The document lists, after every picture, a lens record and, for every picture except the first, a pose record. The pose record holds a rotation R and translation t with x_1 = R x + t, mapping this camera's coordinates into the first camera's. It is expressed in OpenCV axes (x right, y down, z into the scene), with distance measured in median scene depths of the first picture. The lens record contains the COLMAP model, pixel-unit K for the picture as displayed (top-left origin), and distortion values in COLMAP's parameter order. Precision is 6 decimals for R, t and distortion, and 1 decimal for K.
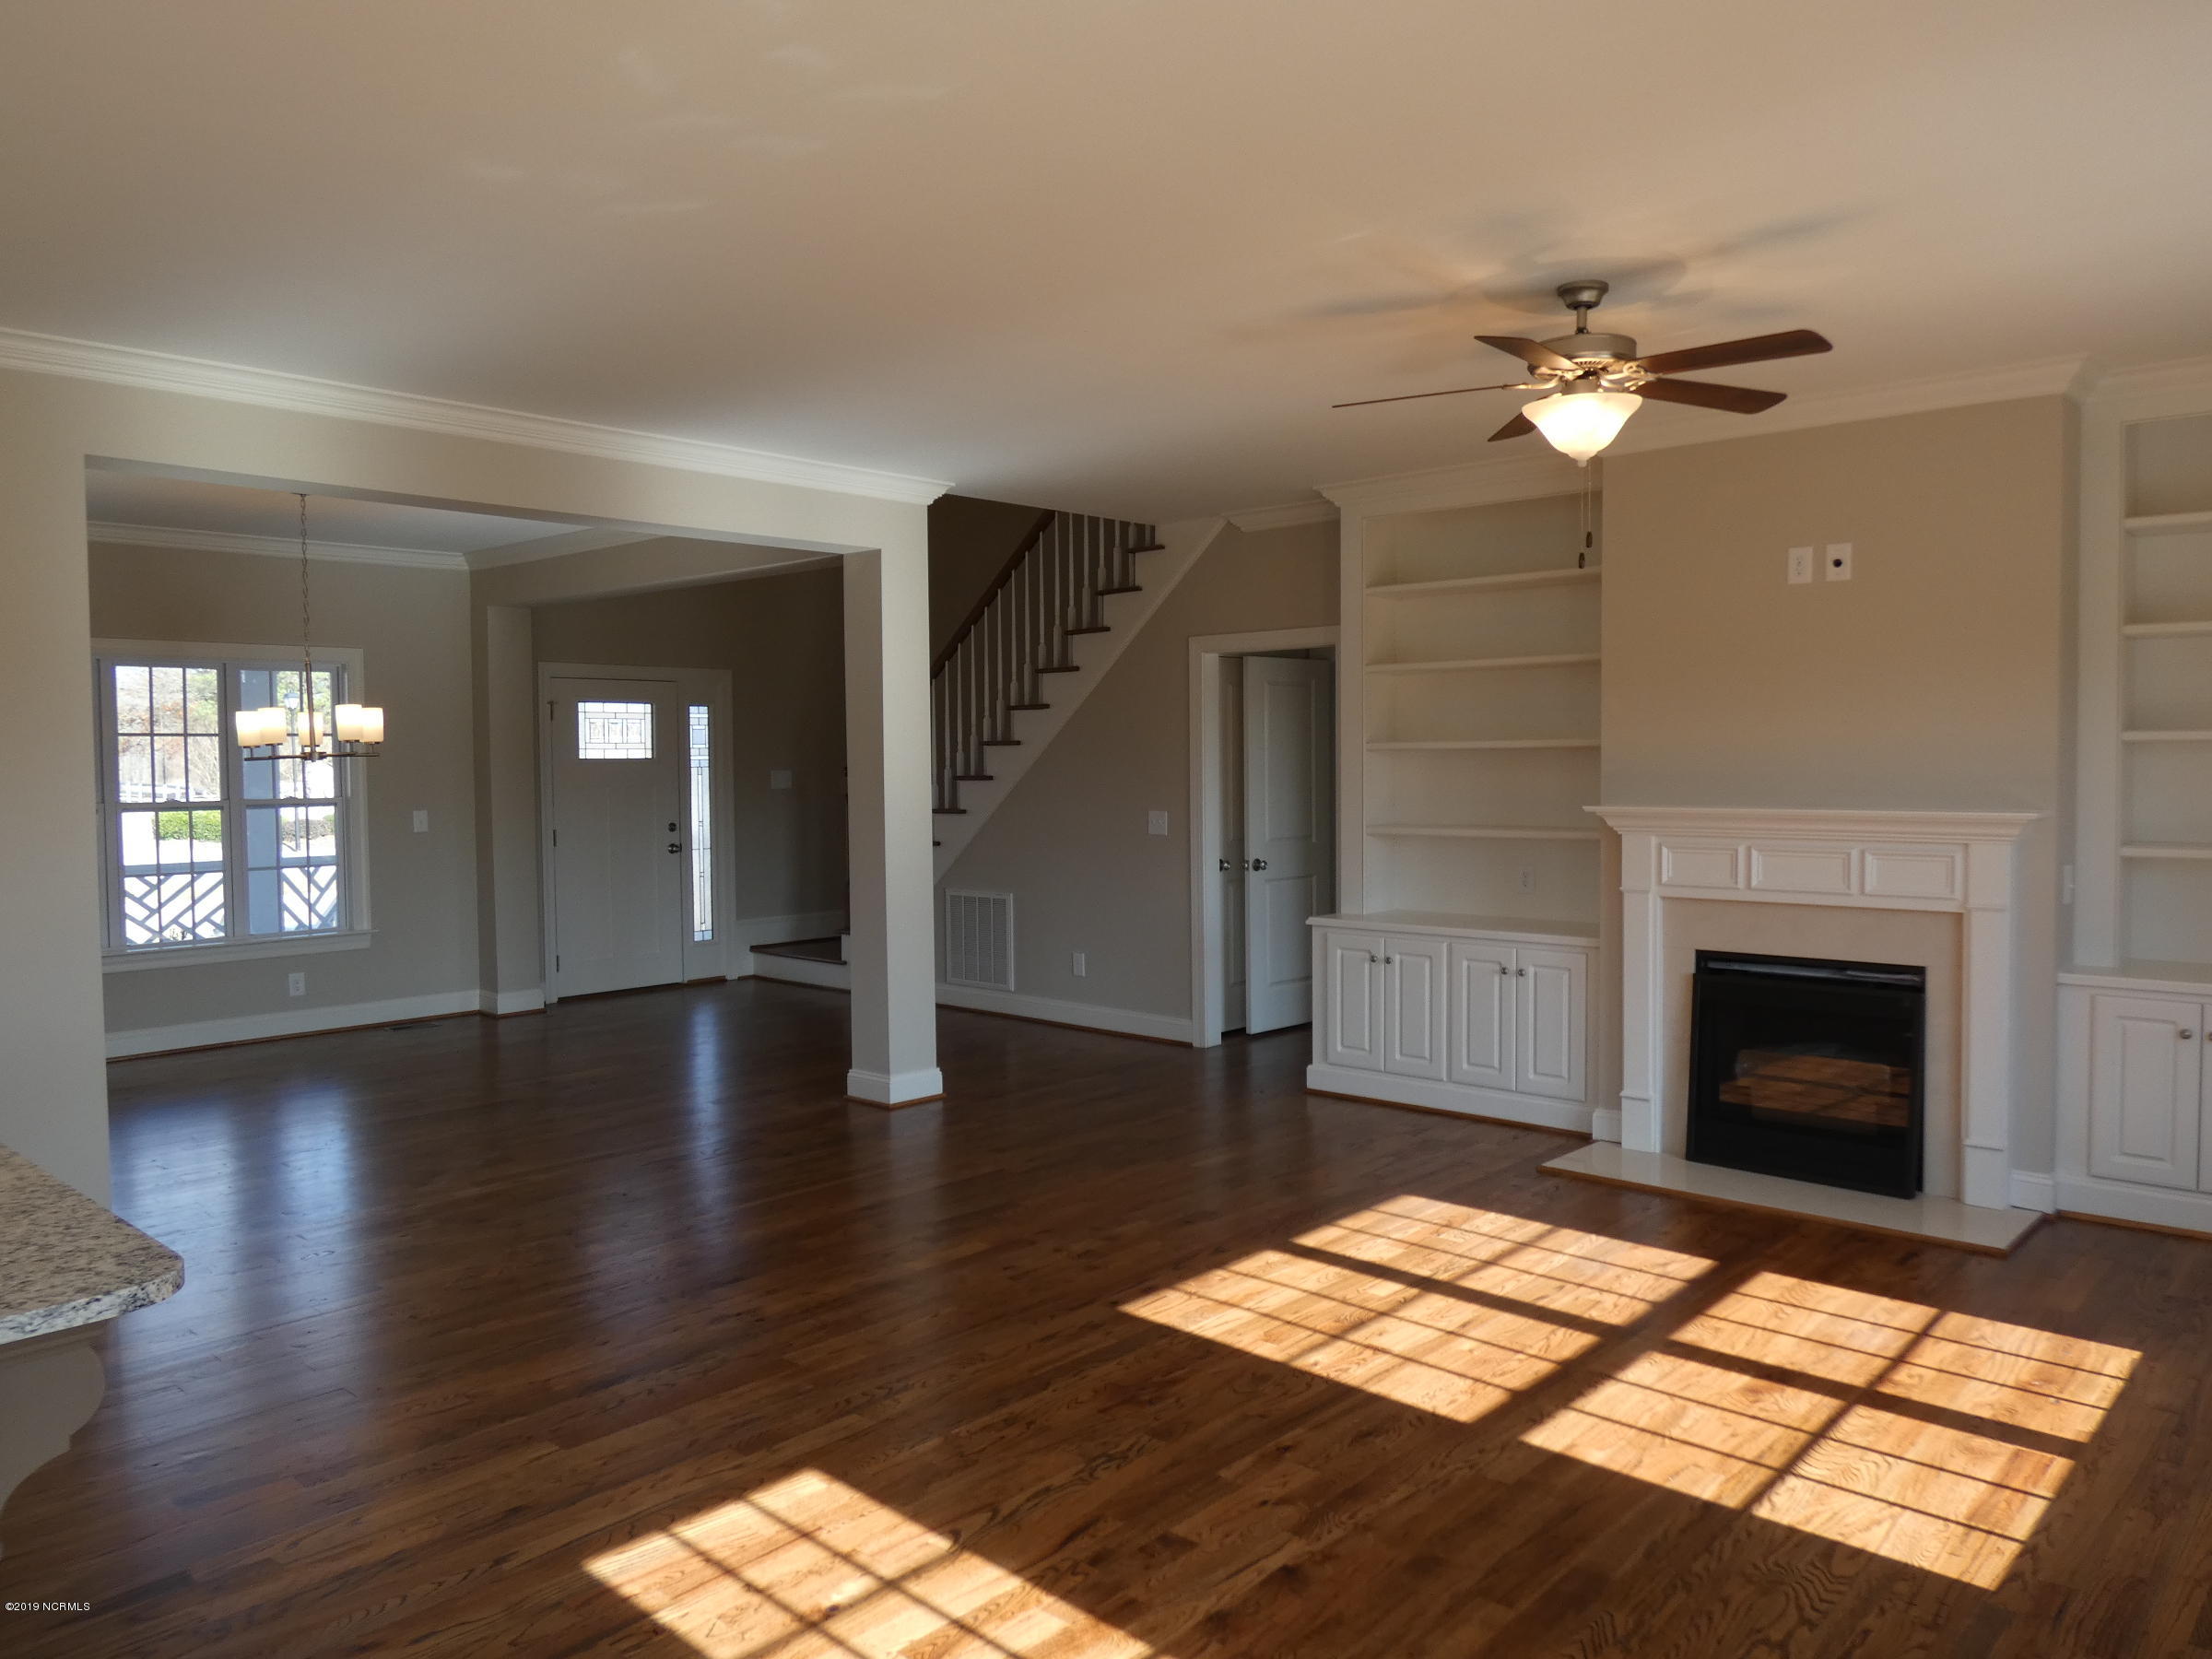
lens RADIAL K [[1565.6, 0, 1121.3], [0, 1565.6, 826.3], [0, 0, 1]] dist [-0.012136, -0.007583]
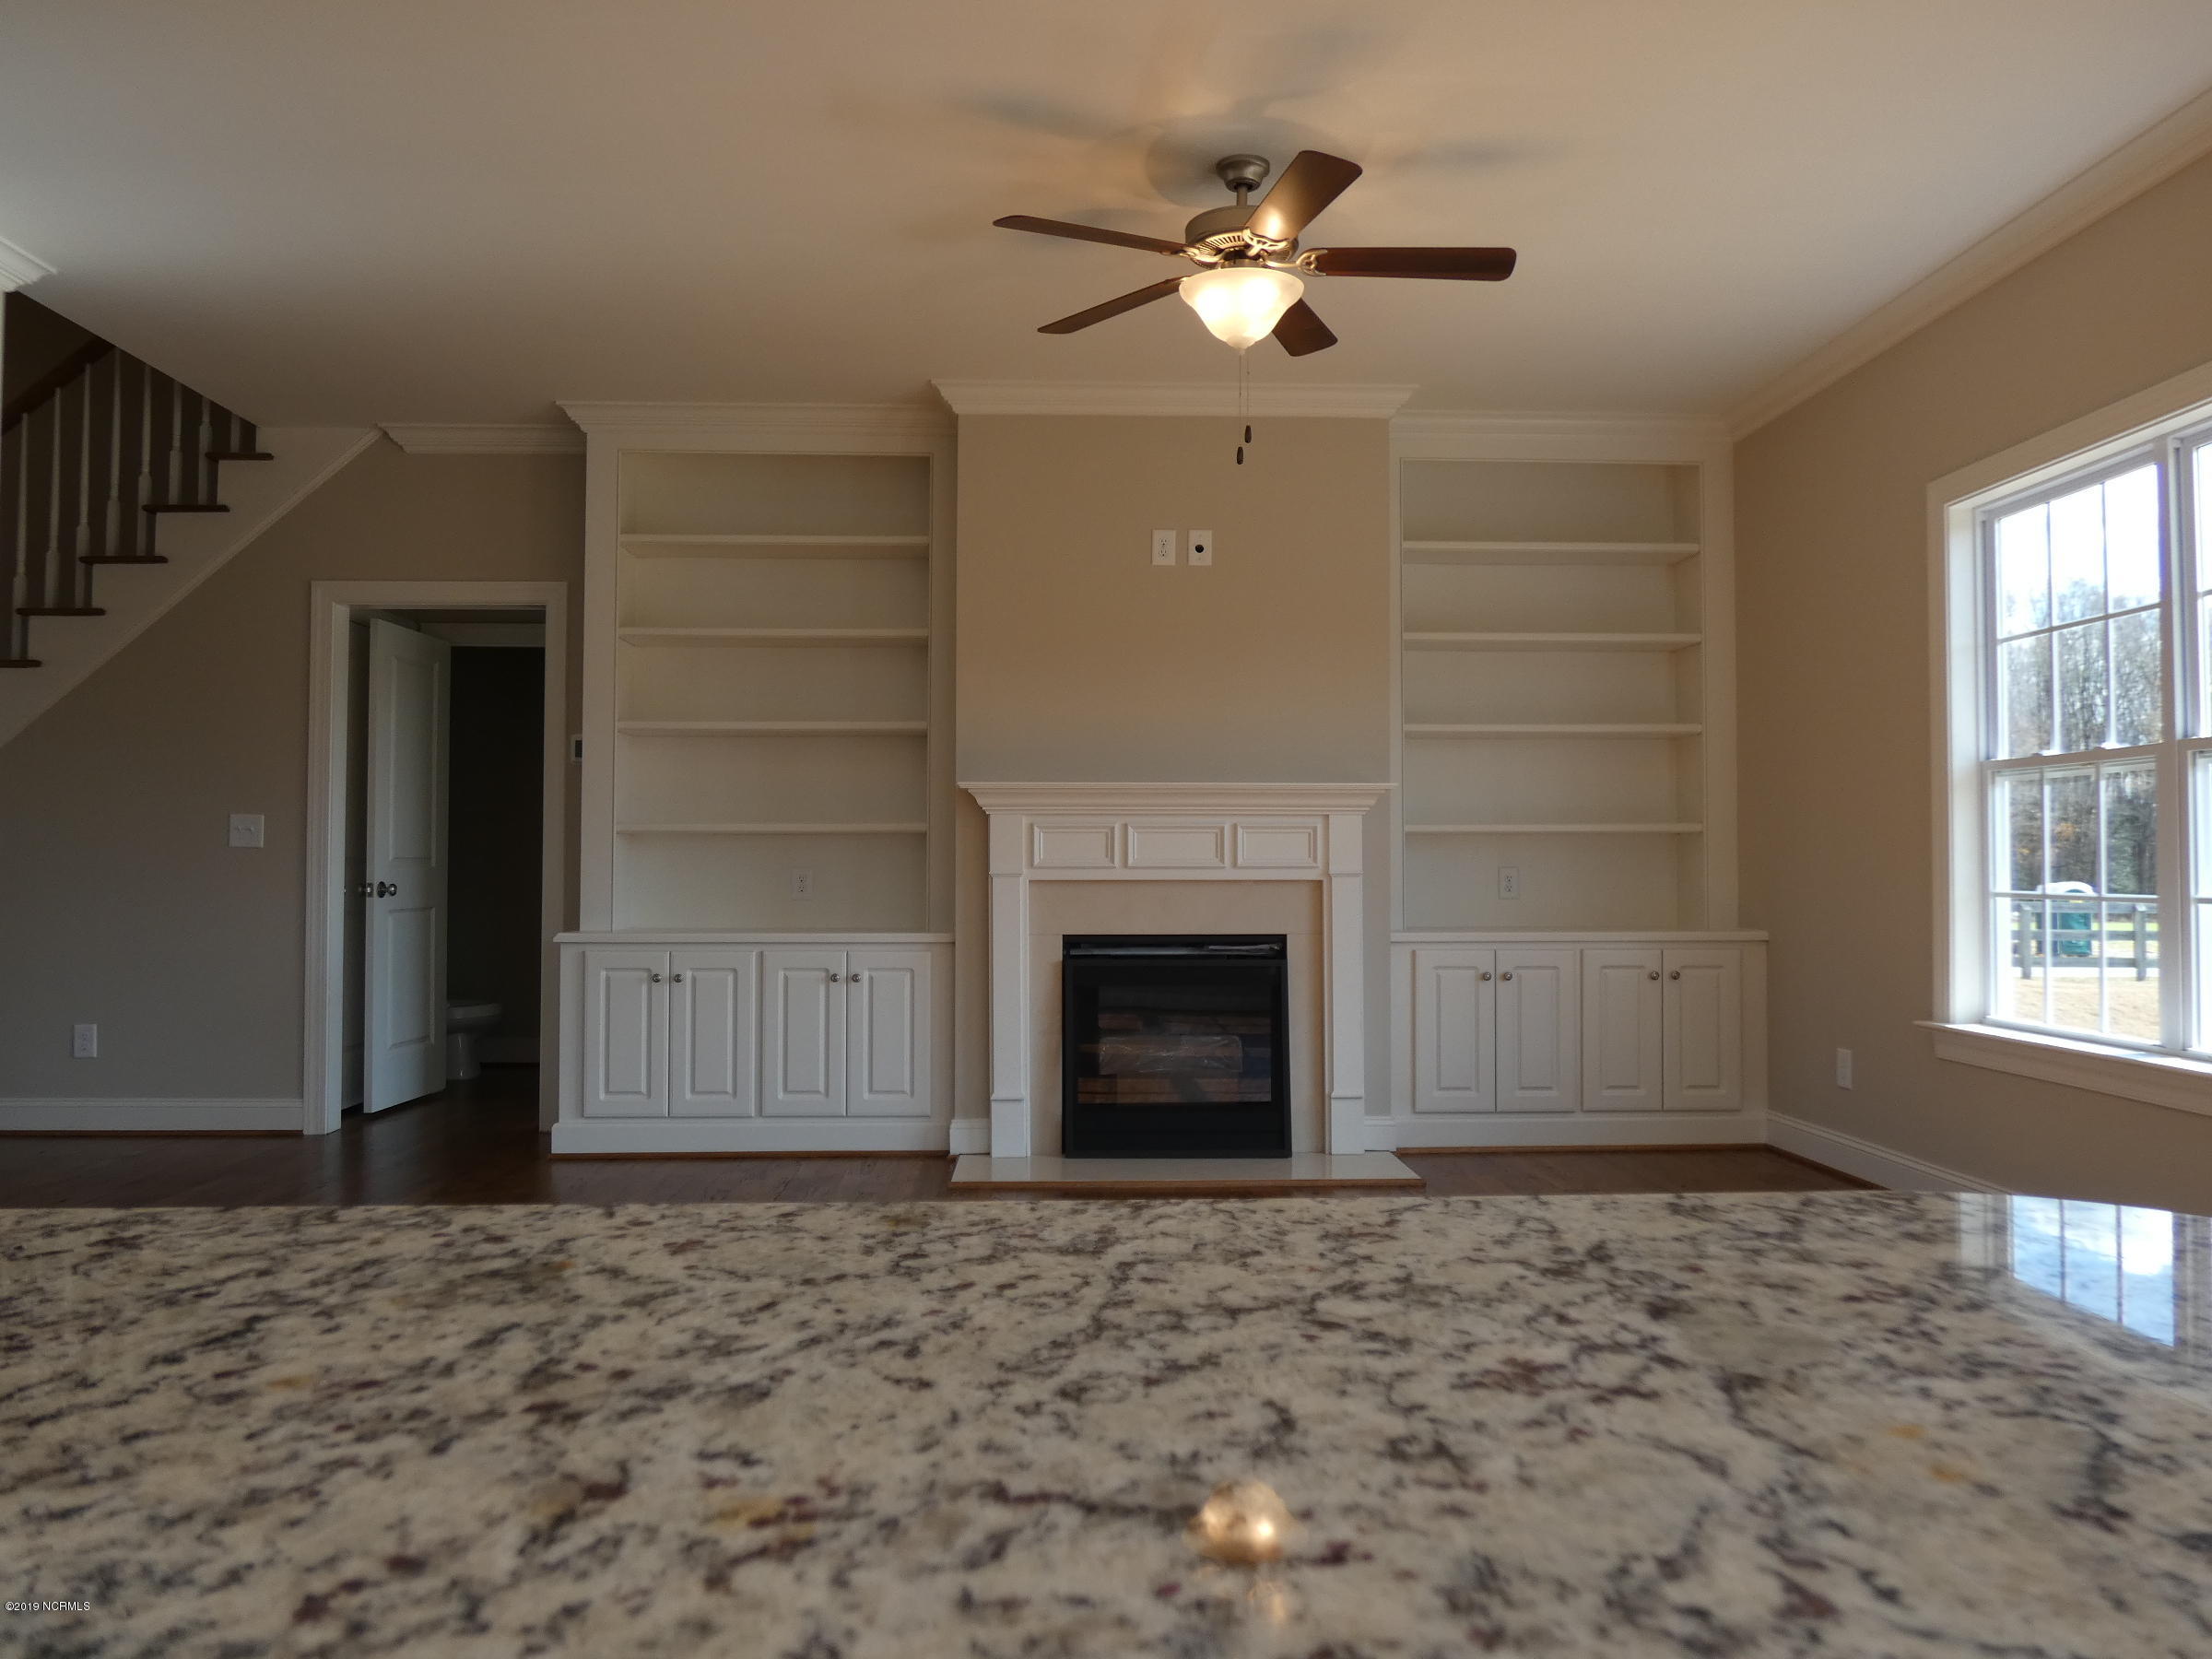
lens RADIAL K [[1565.6, 0, 1102.9], [0, 1565.6, 824.1], [0, 0, 1]] dist [-0.012136, -0.007583]
pose [[0.712595, 0.029127, 0.700970, -0.289640], [0.024248, 0.997518, -0.066099, 0.075557], [-0.701156, 0.064099, 0.710121, 0.301231]]
